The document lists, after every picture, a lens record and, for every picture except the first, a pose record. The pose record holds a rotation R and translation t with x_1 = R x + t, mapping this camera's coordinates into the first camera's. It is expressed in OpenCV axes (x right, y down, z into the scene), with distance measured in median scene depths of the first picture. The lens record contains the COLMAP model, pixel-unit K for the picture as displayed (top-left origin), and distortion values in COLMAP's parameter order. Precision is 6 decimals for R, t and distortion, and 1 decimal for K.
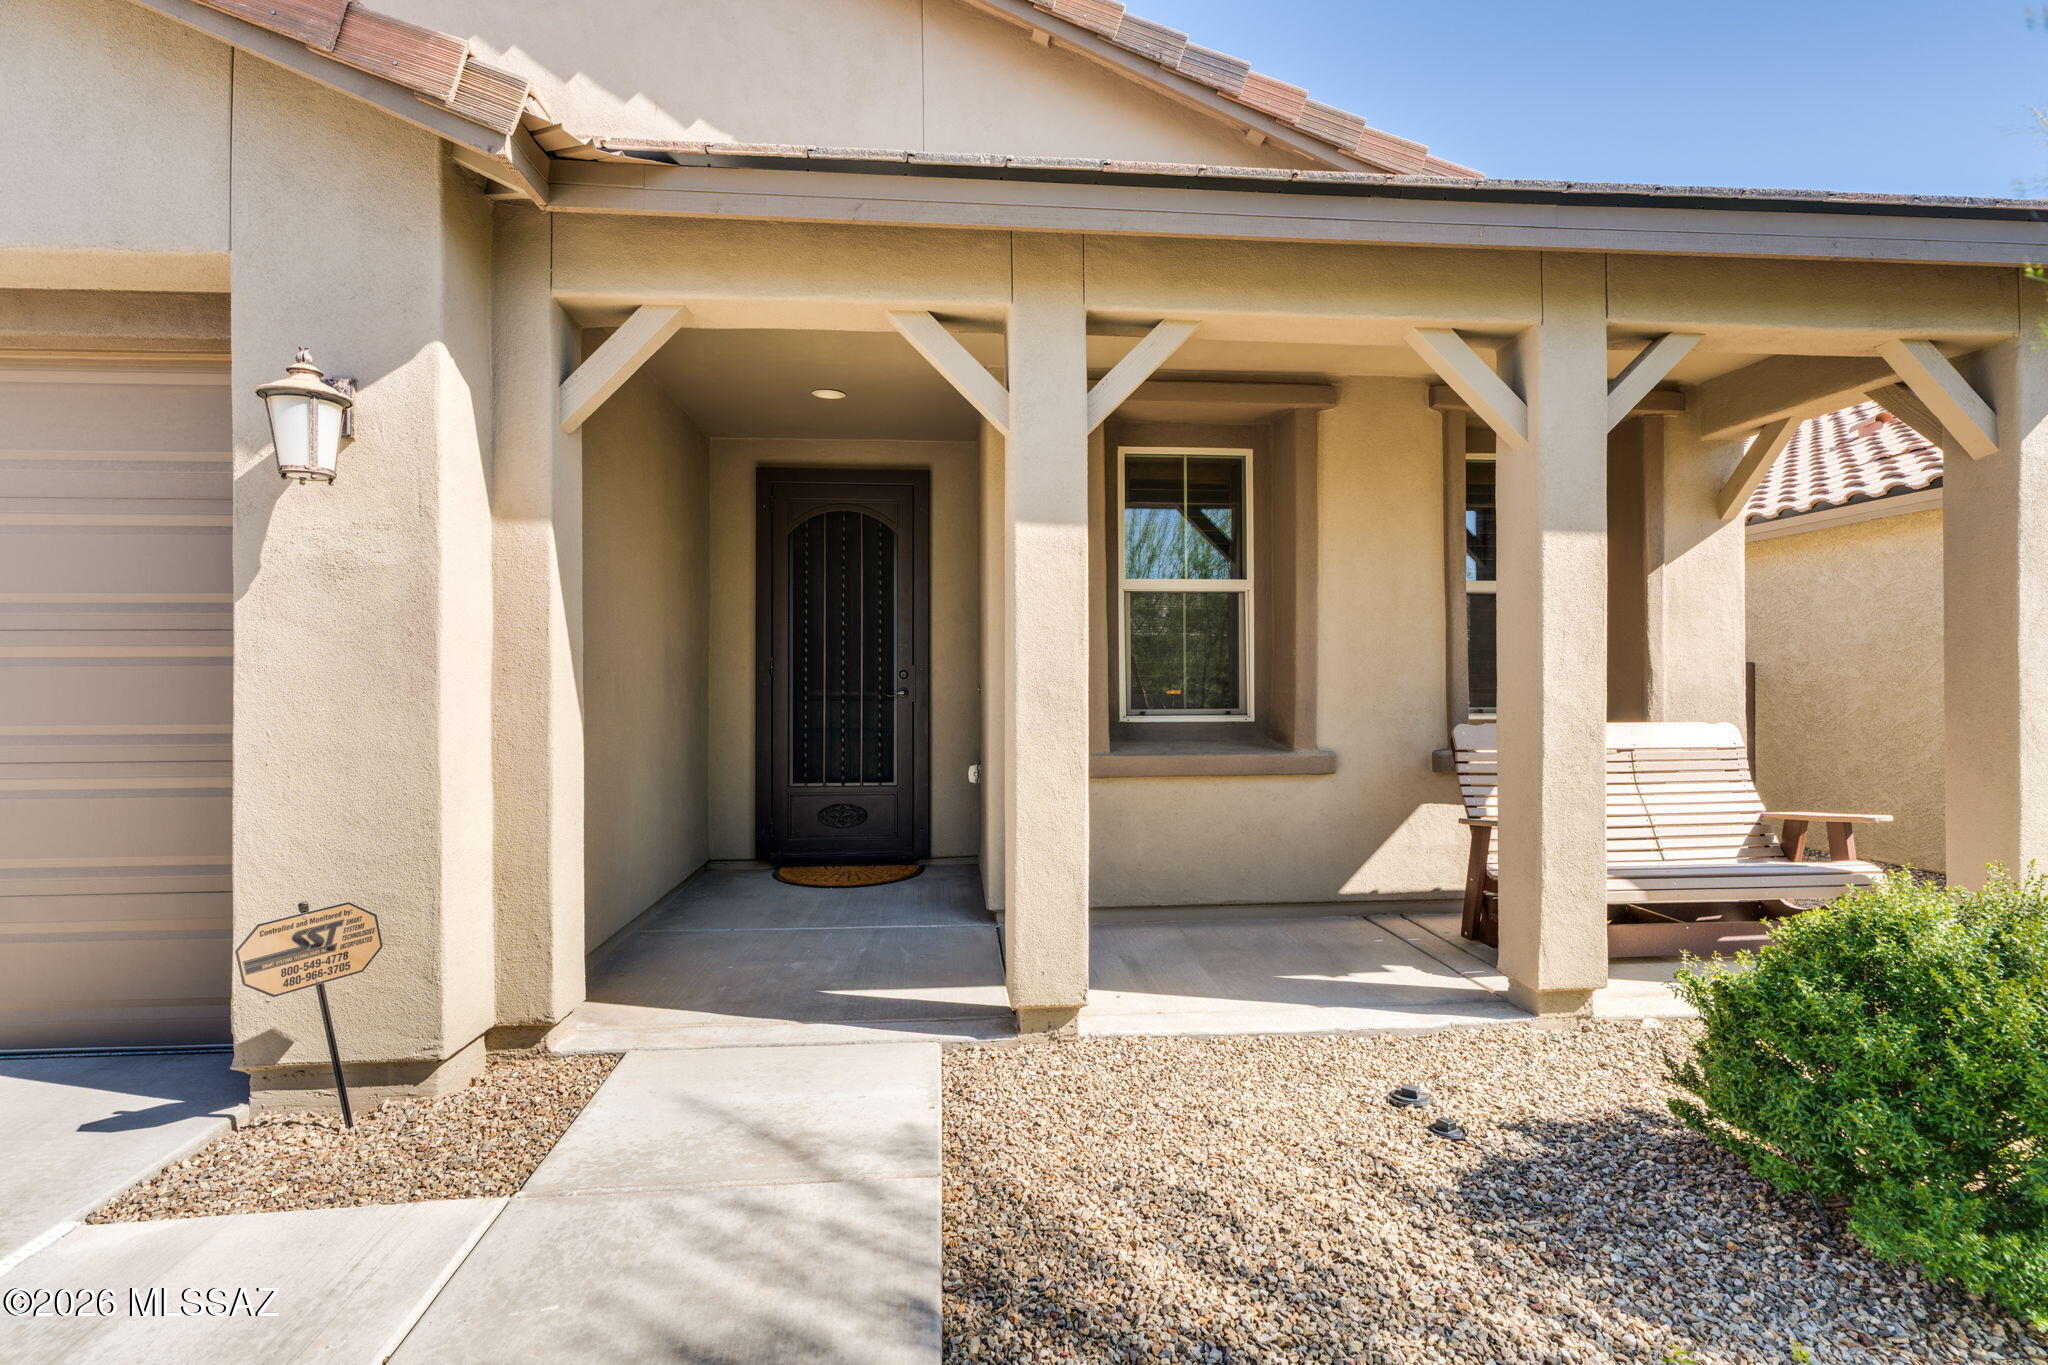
lens RADIAL K [[927.6, 0, 1120.8], [0, 927.6, 667.0], [0, 0, 1]] dist [-0.003960, 0.001624]
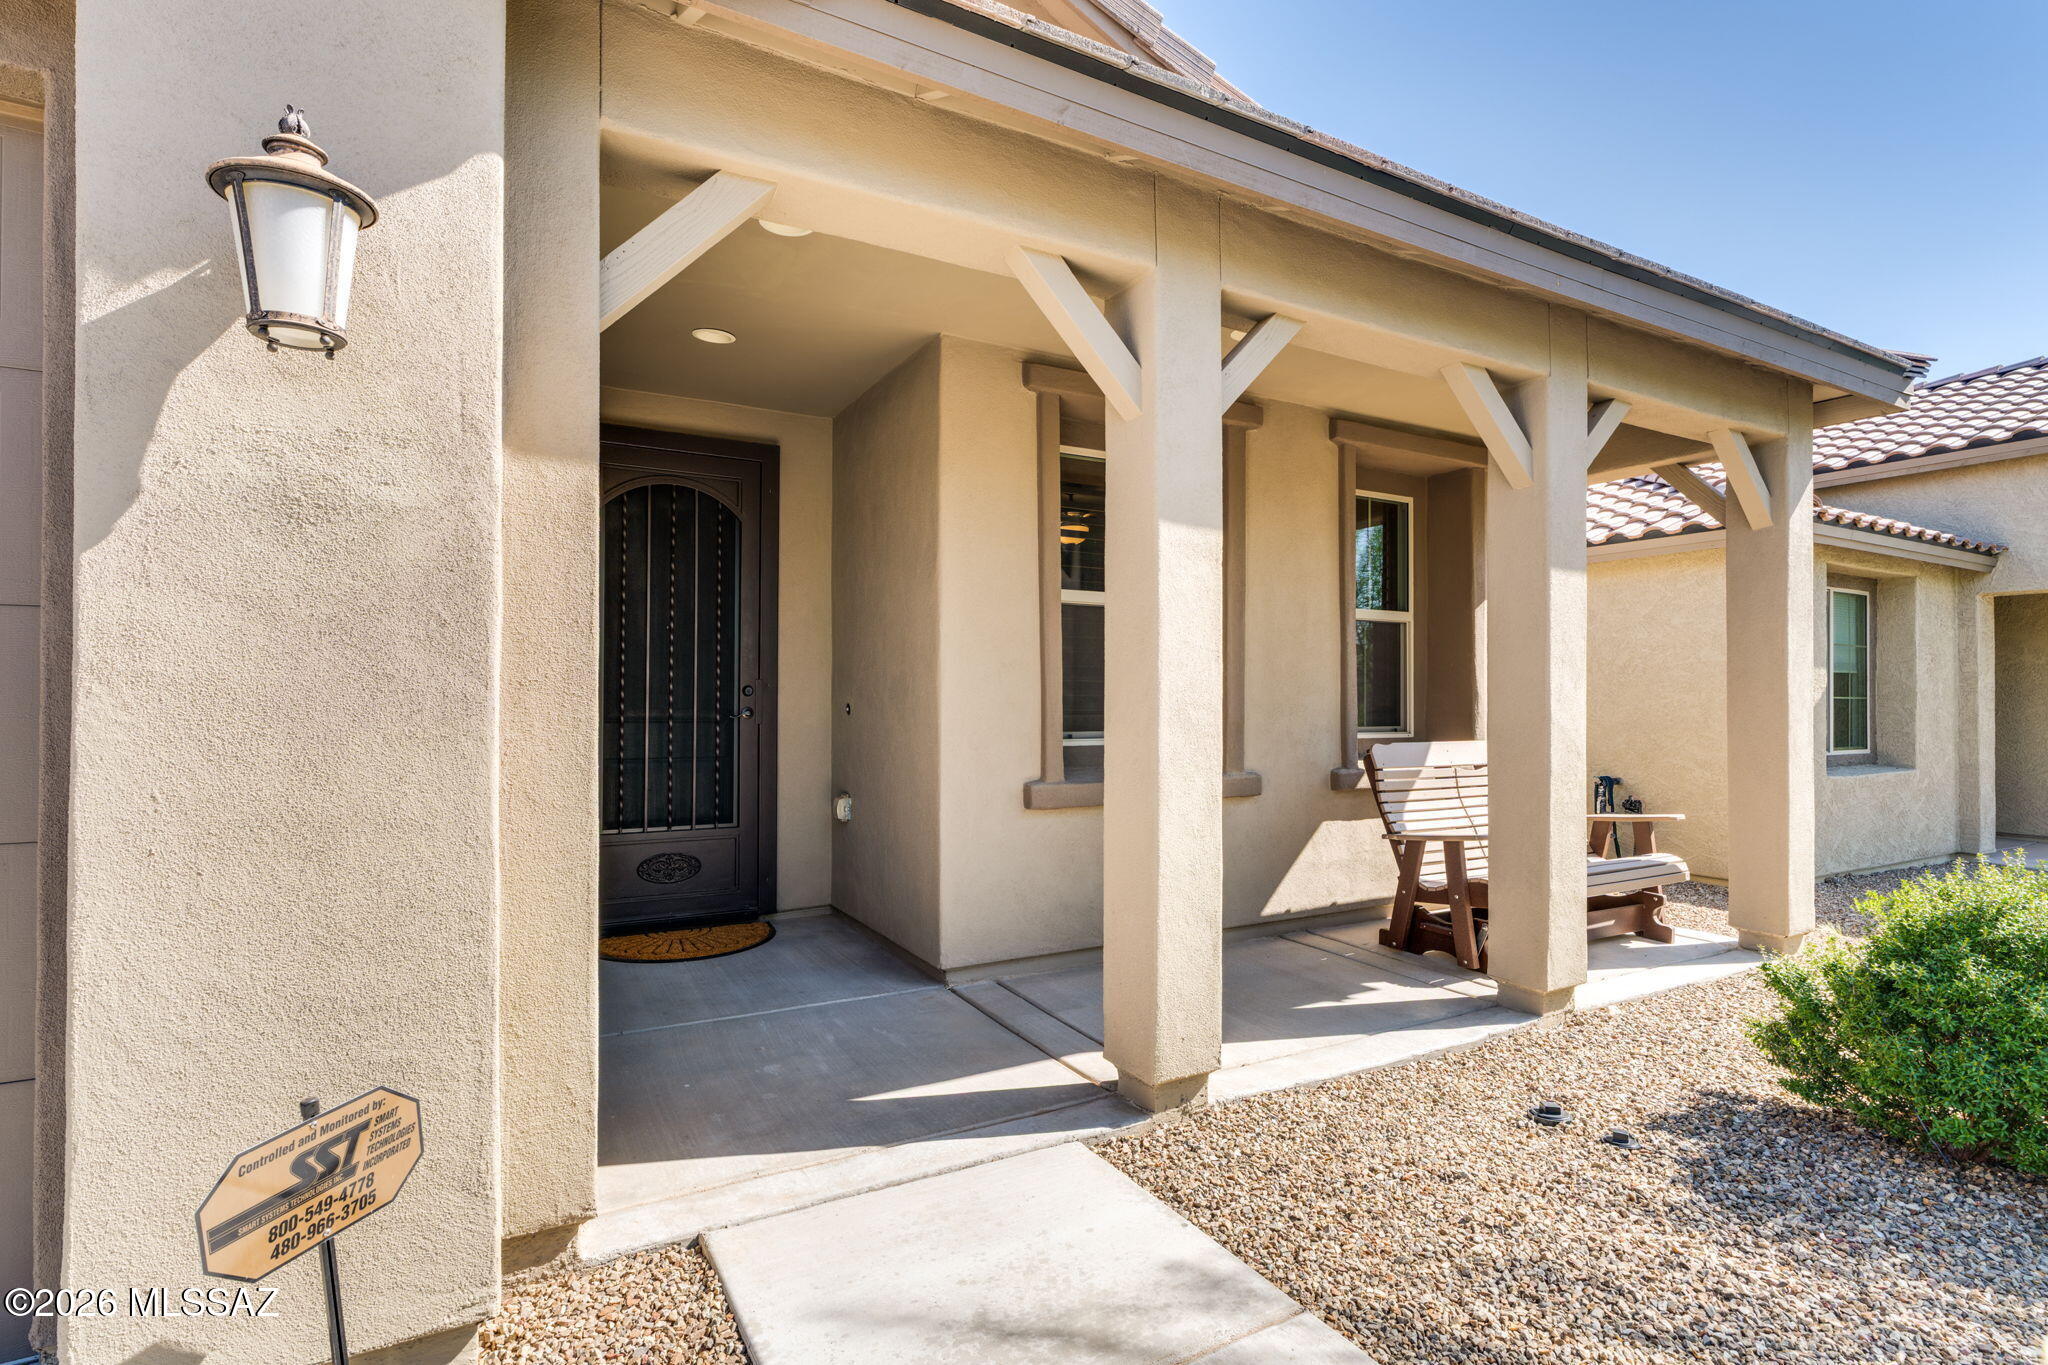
lens RADIAL K [[927.6, 0, 1009.5], [0, 927.6, 676.5], [0, 0, 1]] dist [-0.003960, 0.001624]
pose [[0.922120, 0.015182, 0.386607, -0.579094], [-0.012619, 0.999878, -0.009168, -0.000238], [-0.386699, 0.003575, 0.922199, 0.261908]]
